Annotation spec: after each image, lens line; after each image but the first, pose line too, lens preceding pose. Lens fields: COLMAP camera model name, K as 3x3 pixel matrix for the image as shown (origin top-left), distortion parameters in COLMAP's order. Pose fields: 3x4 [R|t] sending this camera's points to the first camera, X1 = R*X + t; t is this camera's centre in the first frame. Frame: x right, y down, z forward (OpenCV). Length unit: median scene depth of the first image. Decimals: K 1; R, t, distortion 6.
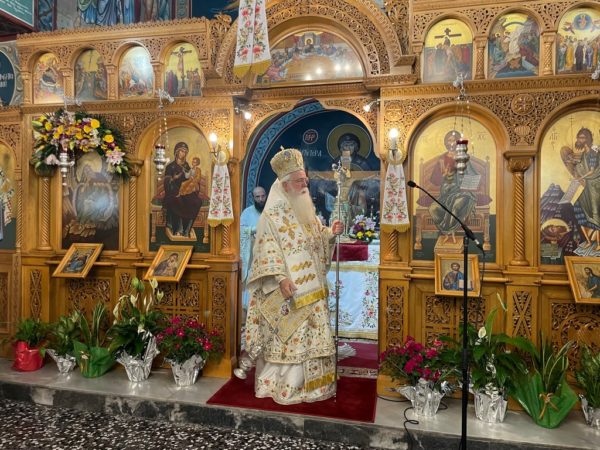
lens RADIAL K [[455.7, 0, 294.1], [0, 455.7, 221.5], [0, 0, 1]] dist [0.089311, -0.116679]
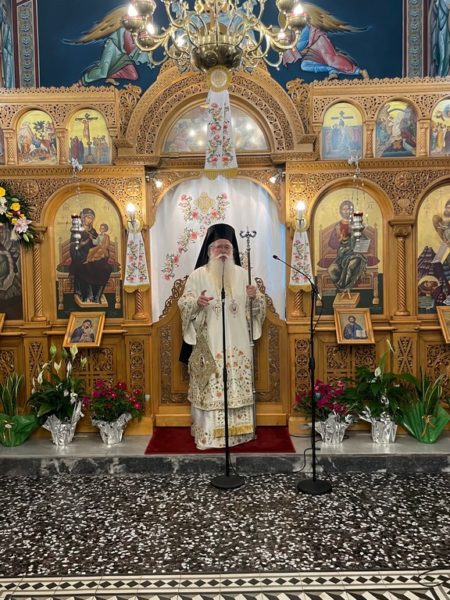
lens RADIAL K [[574.7, 0, 225.0], [0, 574.7, 300.0], [0, 0, 1]] dist [0.130158, -0.245124]
pose [[0.977436, -0.042402, 0.206930, -0.256792], [0.030734, 0.997768, 0.059284, -0.045989], [-0.208982, -0.051586, 0.976558, -0.350508]]
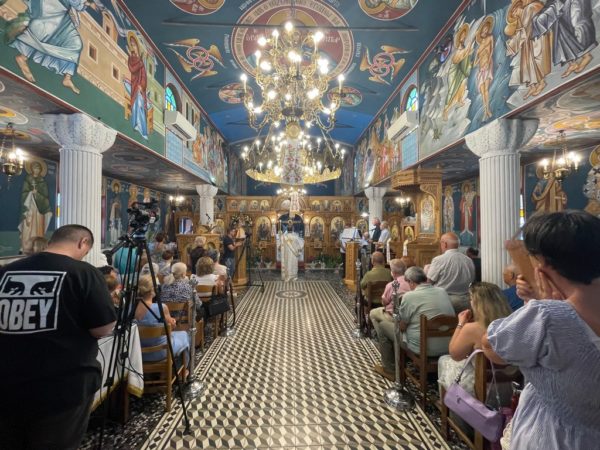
lens RADIAL K [[241.2, 0, 300.0], [0, 241.2, 225.0], [0, 0, 1]] dist [-0.000089, -0.000062]
pose [[0.966377, -0.006455, 0.257048, -0.610716], [0.010264, 0.999856, -0.013478, -0.088022], [-0.256924, 0.015663, 0.966305, -1.787941]]
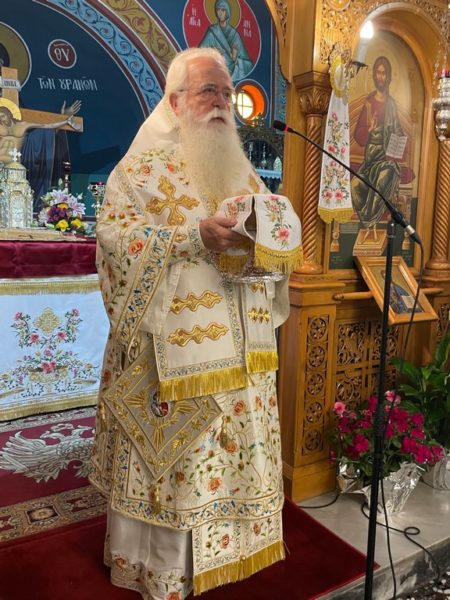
lens RADIAL K [[523.0, 0, 257.3], [0, 523.0, 289.1], [0, 0, 1]] dist [0.058892, -0.002978]
pose [[0.678819, -0.083374, 0.729557, -0.311760], [-0.027494, 0.989951, 0.138713, 0.016820], [-0.733791, -0.114219, 0.669705, 0.614061]]
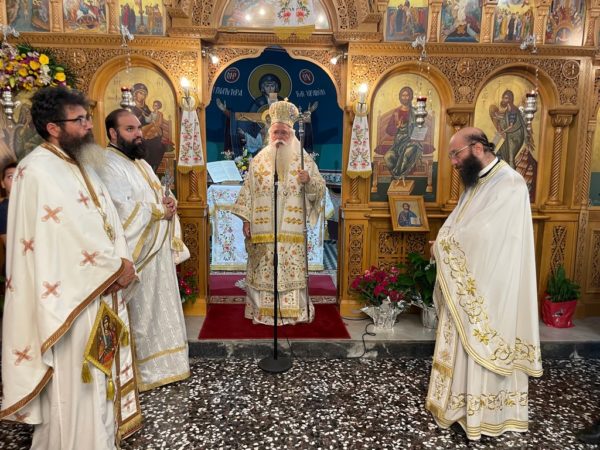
lens RADIAL K [[455.7, 0, 294.1], [0, 455.7, 221.5], [0, 0, 1]] dist [0.089311, -0.116679]
pose [[0.961826, -0.037614, 0.271063, -0.239658], [-0.001223, 0.989909, 0.141703, -0.029333], [-0.273658, -0.136625, 0.952074, -0.046089]]
